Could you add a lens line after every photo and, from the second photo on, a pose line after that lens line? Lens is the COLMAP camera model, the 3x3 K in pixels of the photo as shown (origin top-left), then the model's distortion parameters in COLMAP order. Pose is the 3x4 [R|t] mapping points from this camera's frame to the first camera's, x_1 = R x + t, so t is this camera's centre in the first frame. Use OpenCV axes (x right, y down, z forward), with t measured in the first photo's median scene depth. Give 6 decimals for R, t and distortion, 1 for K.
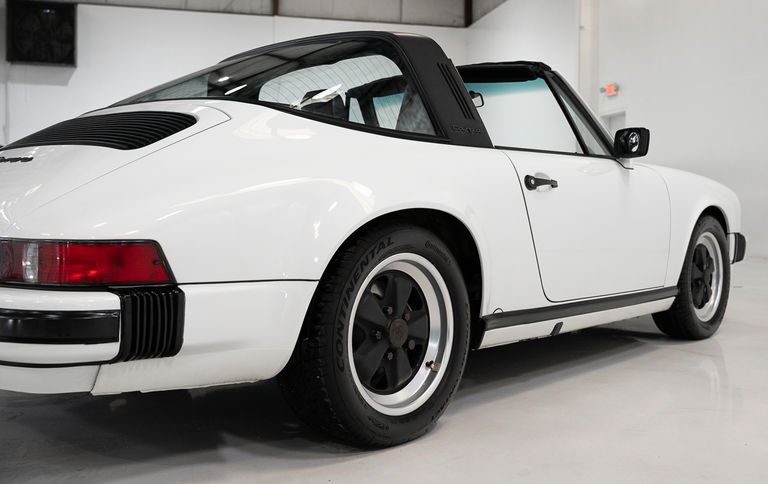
lens RADIAL K [[791.0, 0, 412.8], [0, 791.0, 213.2], [0, 0, 1]] dist [0.000203, 0.000000]
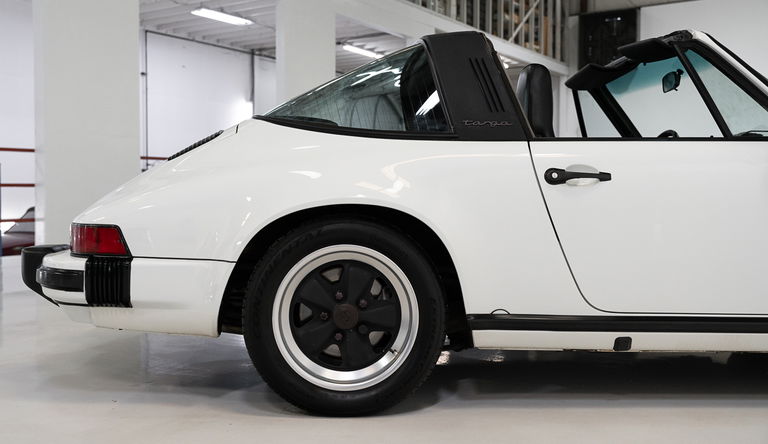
lens RADIAL K [[764.6, 0, 384.0], [0, 764.6, 217.7], [0, 0, 1]] dist [0.001192, 0.000000]
pose [[0.688488, 0.019211, -0.724993, 0.703176], [-0.005553, 0.999759, 0.021218, -0.009153], [0.725227, -0.010582, 0.688429, 0.268070]]
